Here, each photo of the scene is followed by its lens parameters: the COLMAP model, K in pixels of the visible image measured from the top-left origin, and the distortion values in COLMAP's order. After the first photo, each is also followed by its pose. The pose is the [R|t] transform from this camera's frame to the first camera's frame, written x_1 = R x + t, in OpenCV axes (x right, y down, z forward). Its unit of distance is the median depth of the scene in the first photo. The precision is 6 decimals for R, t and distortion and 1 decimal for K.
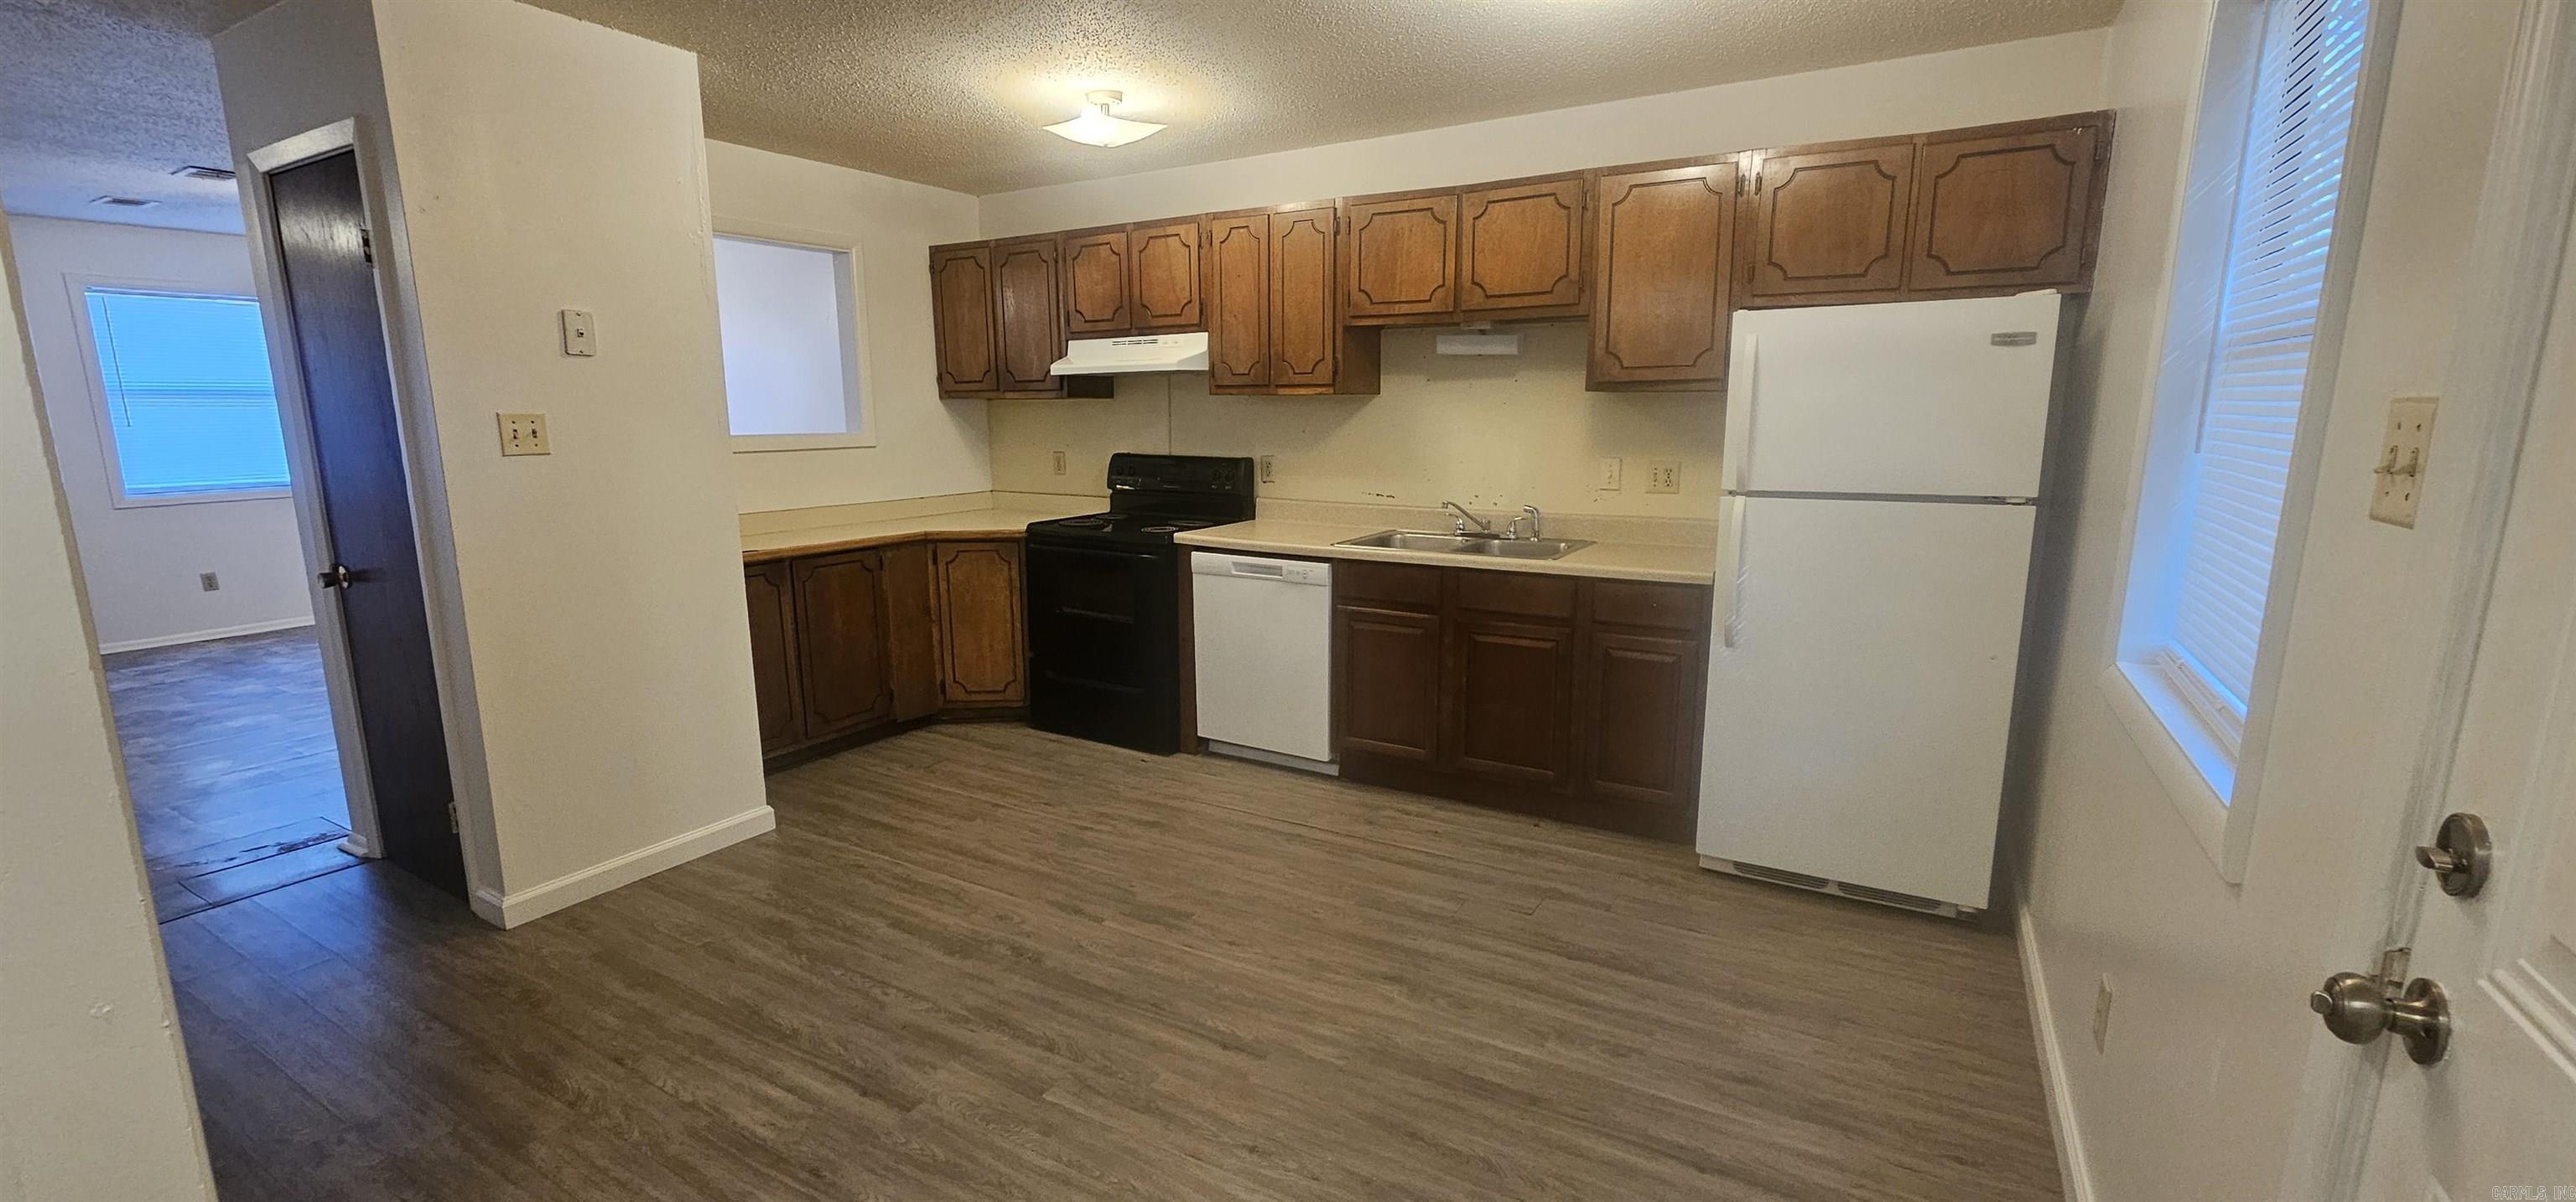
lens RADIAL K [[1043.7, 0, 1271.6], [0, 1043.7, 603.7], [0, 0, 1]] dist [-0.001855, -0.000840]
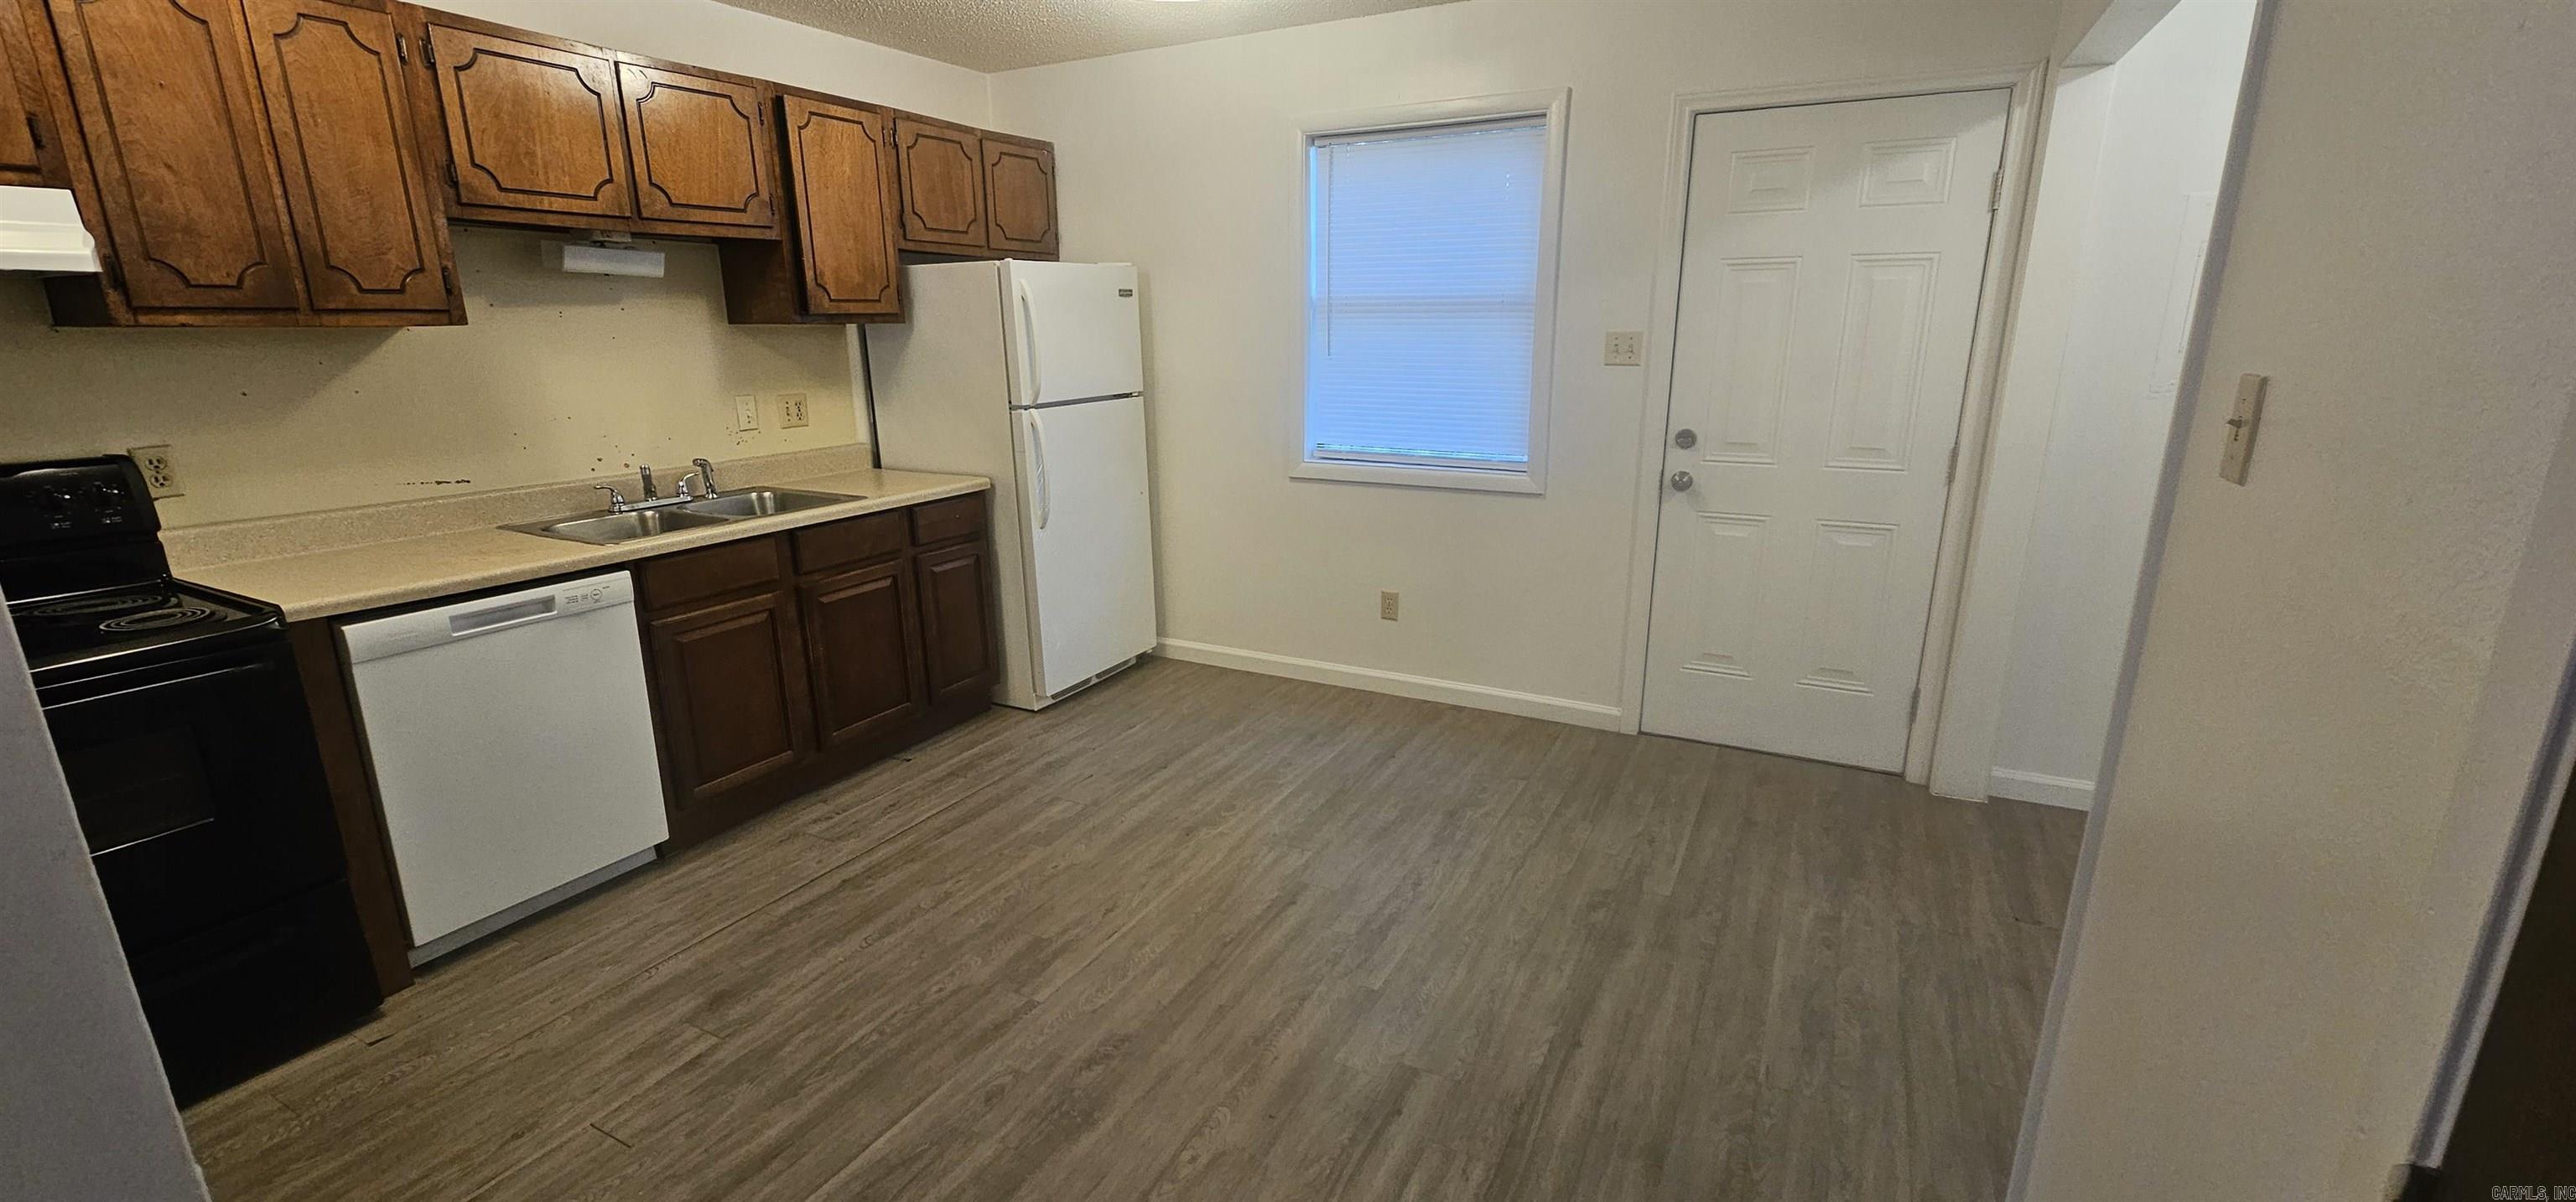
lens RADIAL K [[1043.7, 0, 1271.6], [0, 1043.7, 603.7], [0, 0, 1]] dist [-0.001855, -0.000840]
pose [[-0.037898, -0.256012, 0.965930, -0.715107], [0.191672, 0.946814, 0.258466, -0.127649], [-0.980727, 0.194937, 0.013188, 0.627829]]
